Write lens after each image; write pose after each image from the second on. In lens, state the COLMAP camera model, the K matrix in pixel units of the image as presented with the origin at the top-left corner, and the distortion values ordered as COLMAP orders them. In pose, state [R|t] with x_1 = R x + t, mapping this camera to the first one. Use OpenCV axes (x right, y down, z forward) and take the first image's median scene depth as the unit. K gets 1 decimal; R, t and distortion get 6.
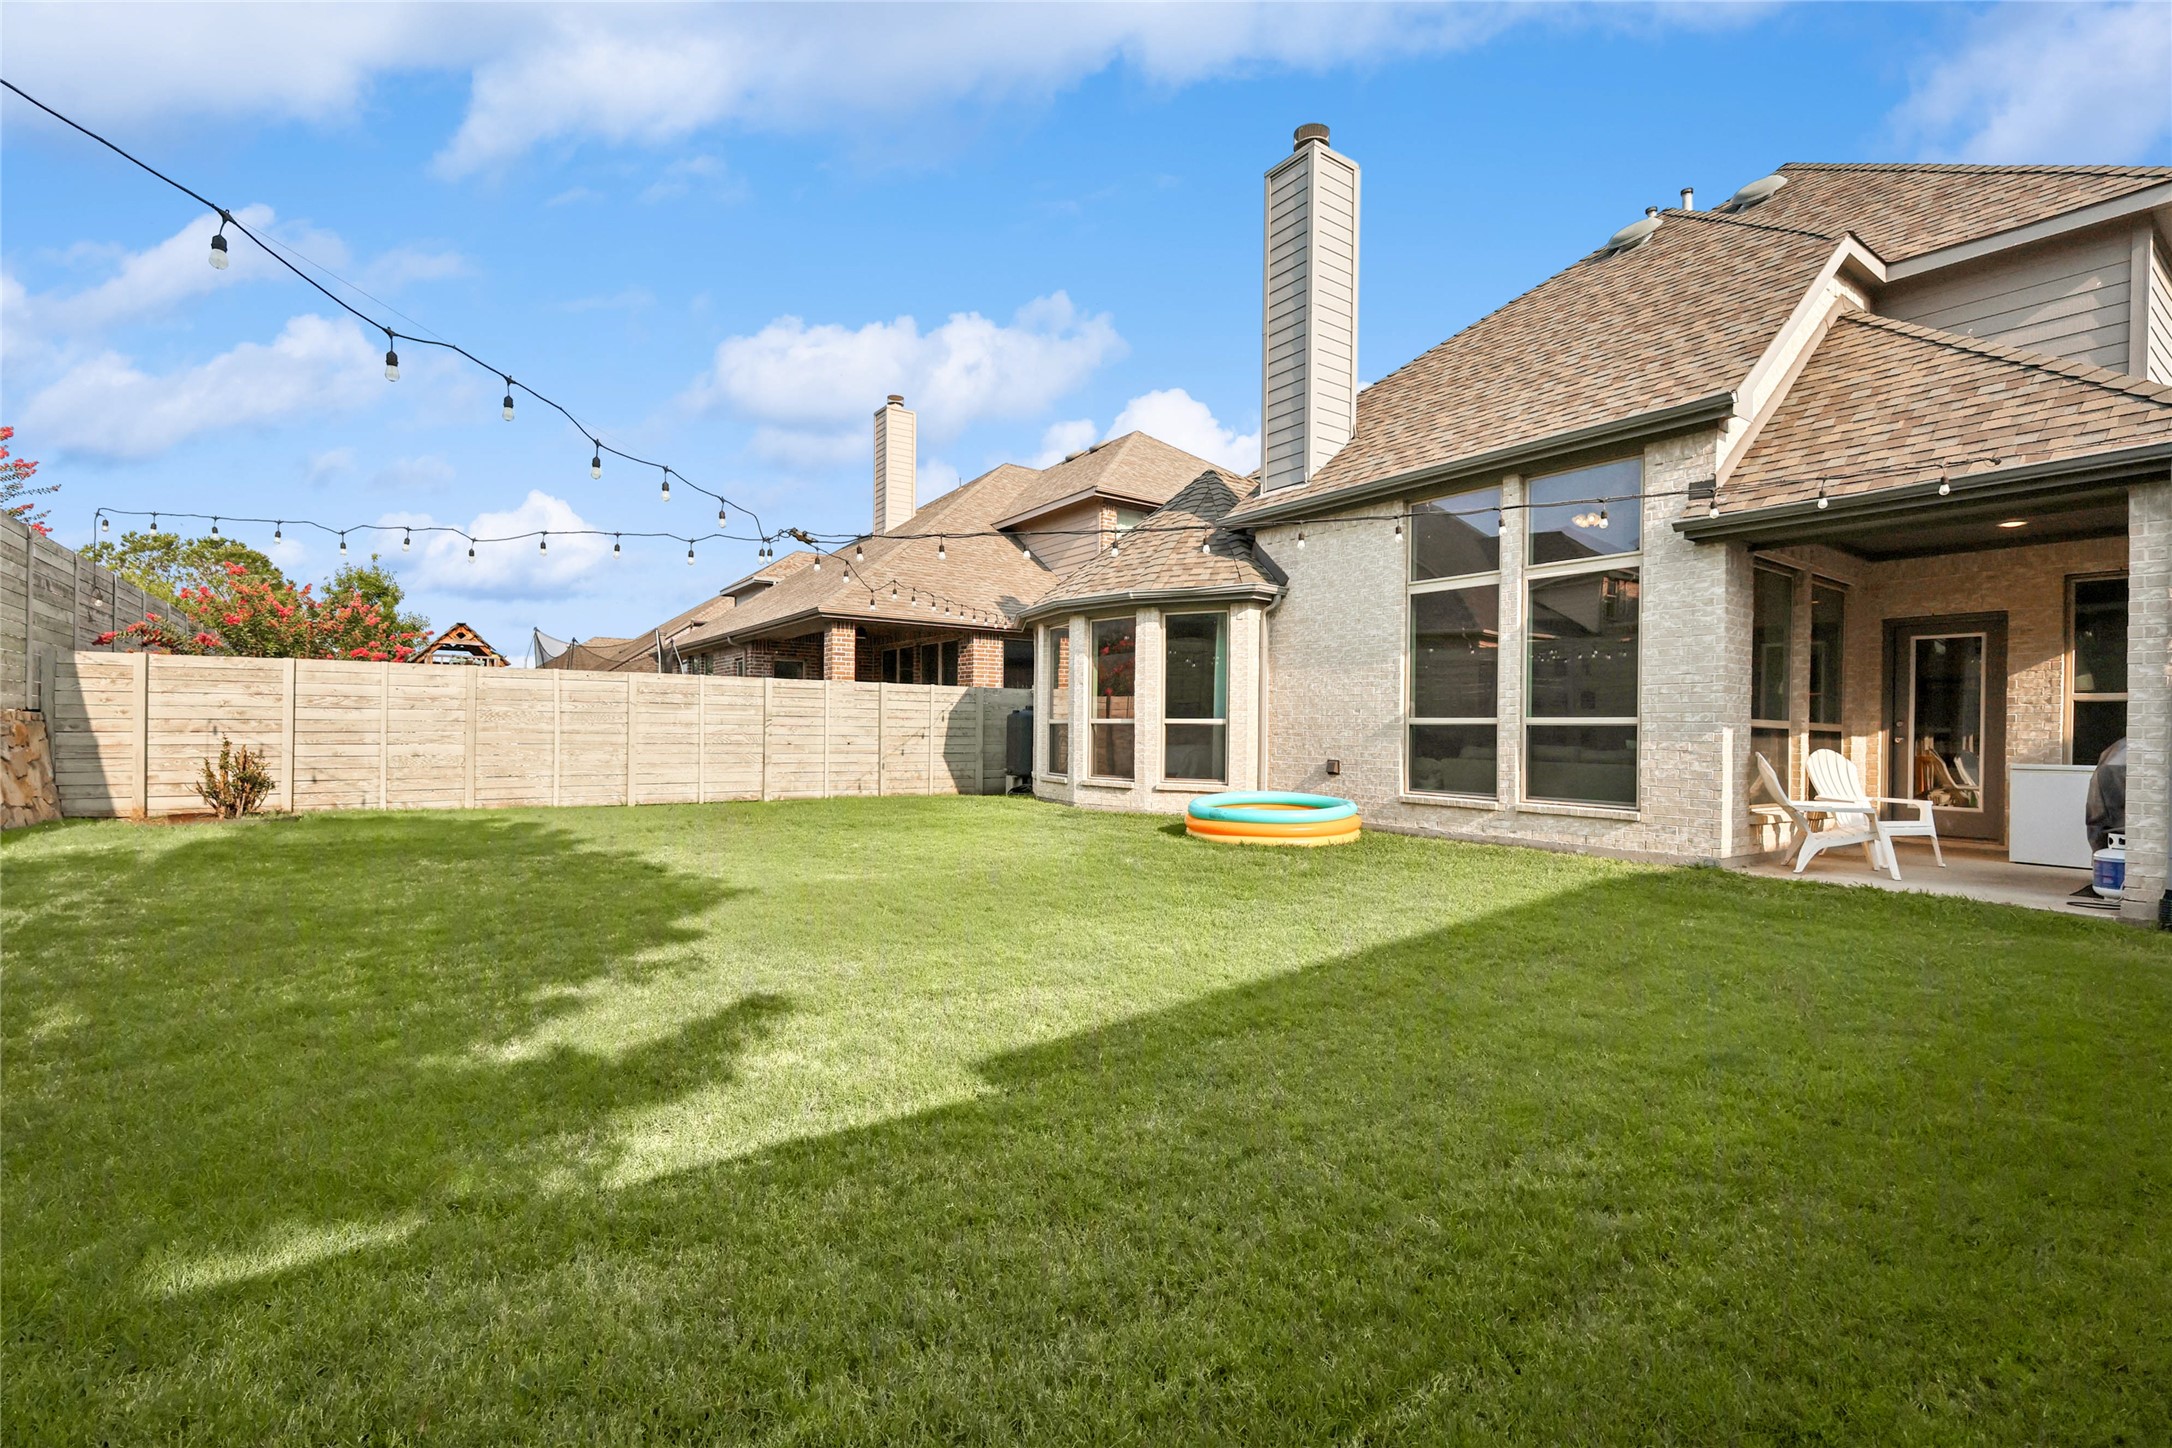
lens RADIAL K [[970.1, 0, 1078.9], [0, 970.1, 730.7], [0, 0, 1]] dist [0.001902, 0.000361]
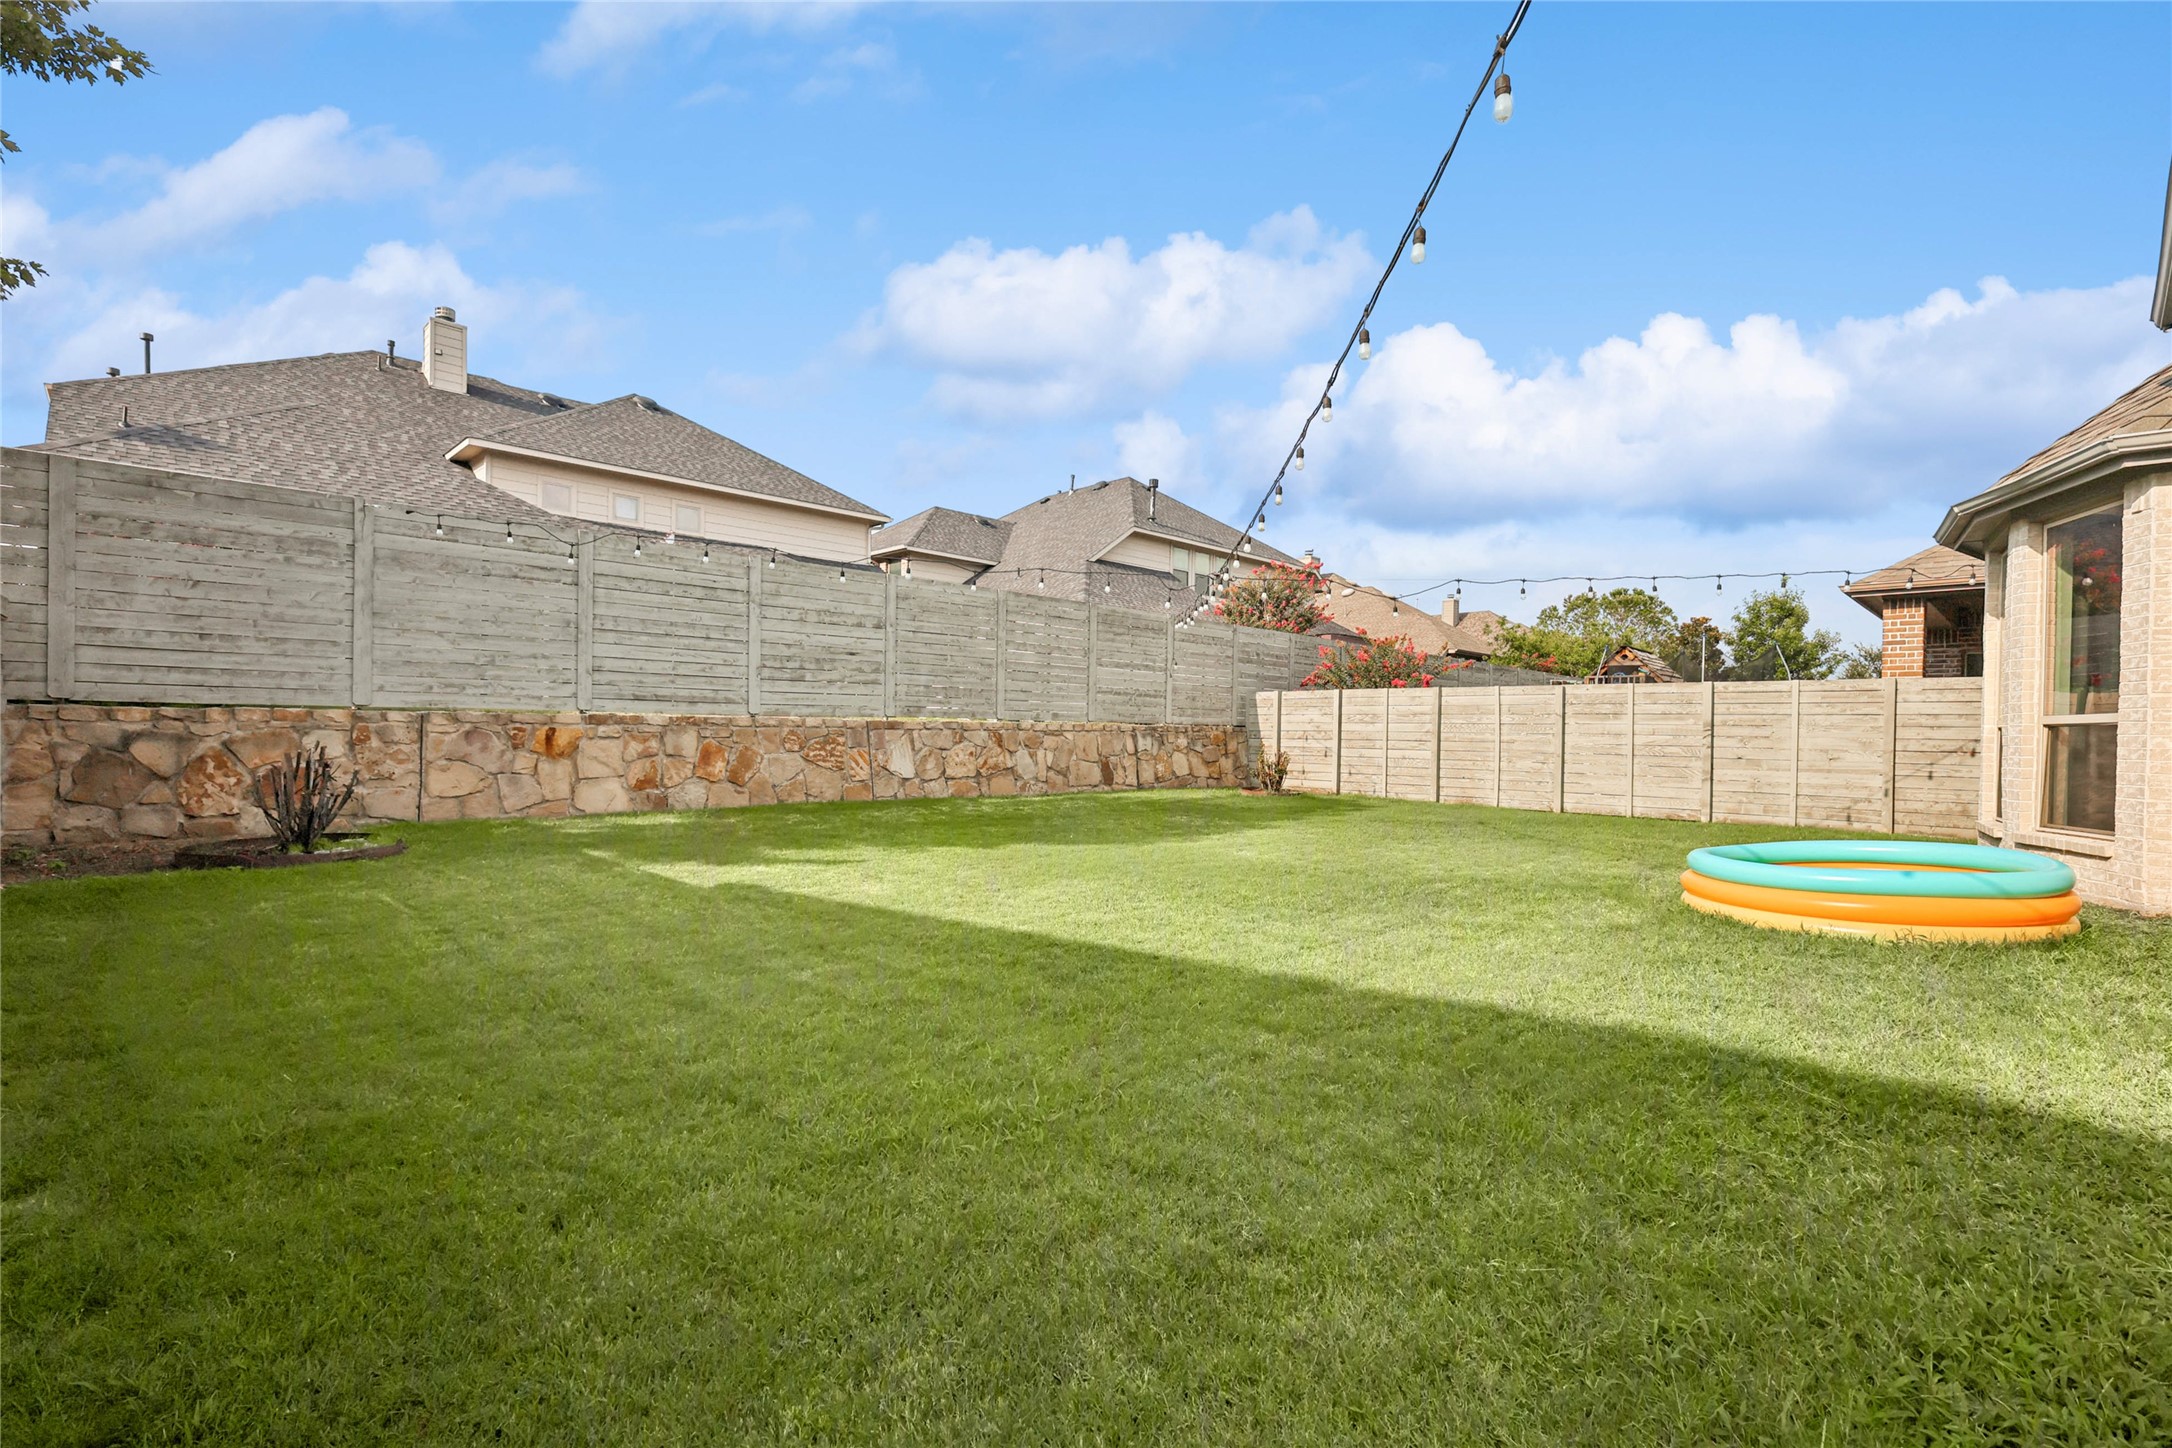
lens RADIAL K [[970.1, 0, 1081.0], [0, 970.1, 735.5], [0, 0, 1]] dist [0.001902, 0.000361]
pose [[0.156130, -0.004230, -0.987728, 0.567810], [-0.016931, 0.999832, -0.006958, 0.012050], [0.987591, 0.017810, 0.156032, 0.383108]]
